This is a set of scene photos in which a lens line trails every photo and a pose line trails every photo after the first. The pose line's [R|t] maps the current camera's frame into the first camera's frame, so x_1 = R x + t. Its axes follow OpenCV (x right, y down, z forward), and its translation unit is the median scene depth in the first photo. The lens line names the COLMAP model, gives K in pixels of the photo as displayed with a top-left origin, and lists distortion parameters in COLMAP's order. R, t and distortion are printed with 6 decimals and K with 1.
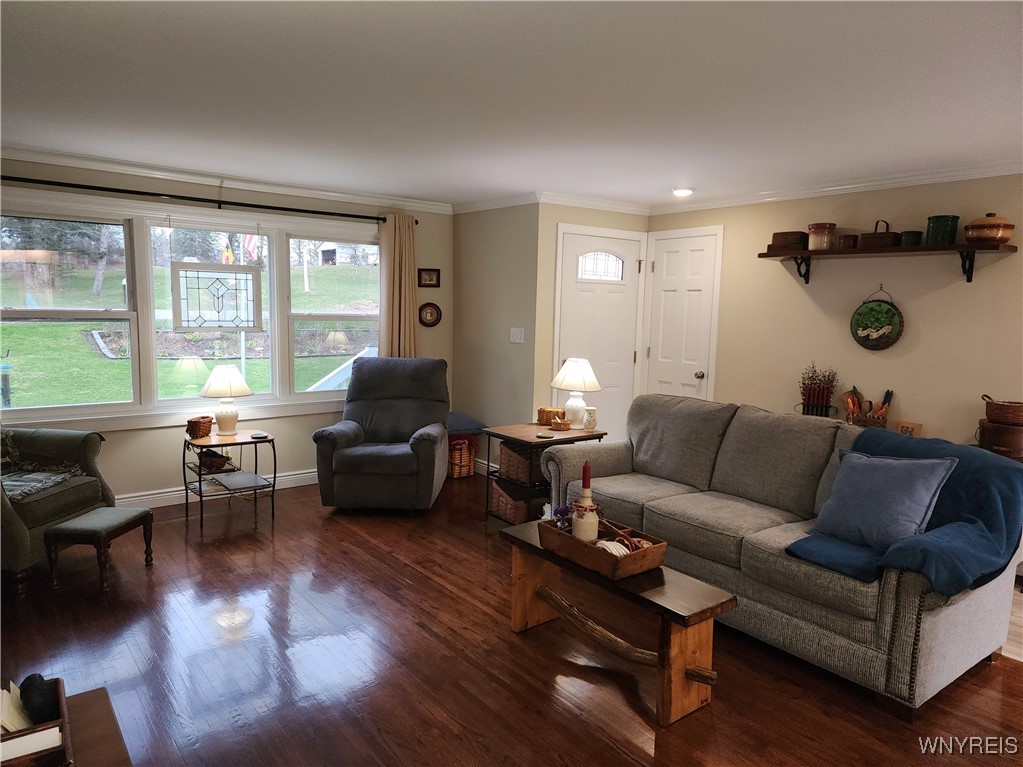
lens RADIAL K [[678.7, 0, 507.5], [0, 678.7, 387.7], [0, 0, 1]] dist [0.109429, -0.099098]
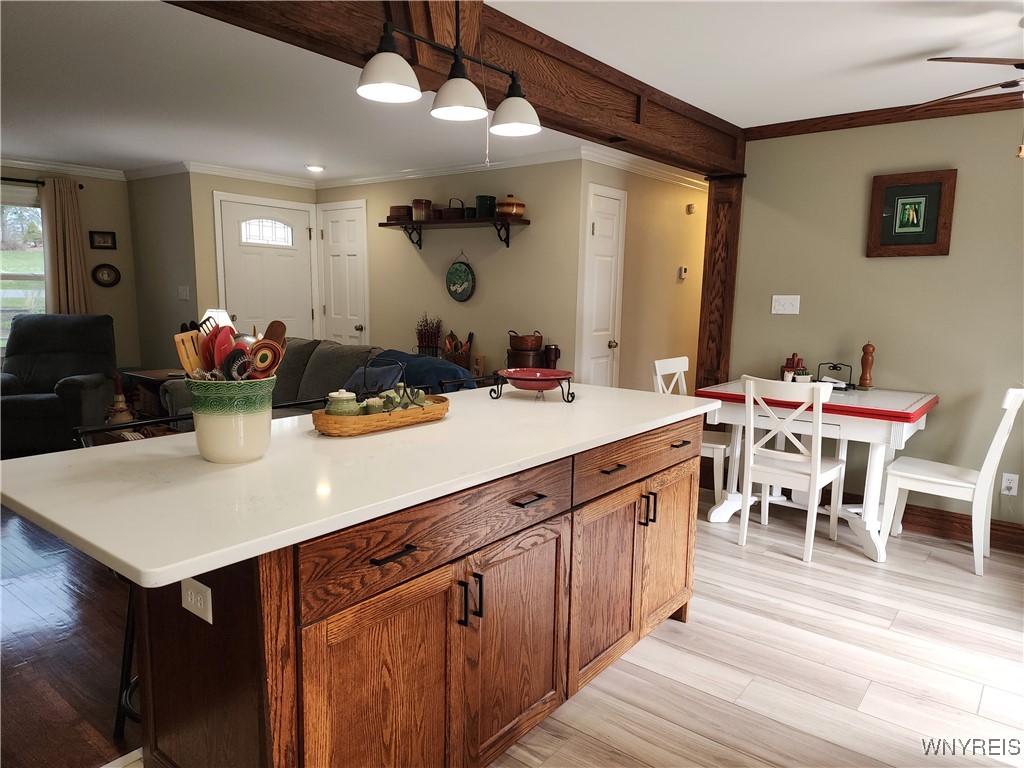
lens RADIAL K [[679.3, 0, 507.9], [0, 679.3, 388.2], [0, 0, 1]] dist [0.109429, -0.099098]
pose [[0.977083, -0.036381, 0.209728, 0.294057], [0.030444, 0.999041, 0.031471, 0.059129], [-0.210672, -0.024365, 0.977253, -0.216056]]
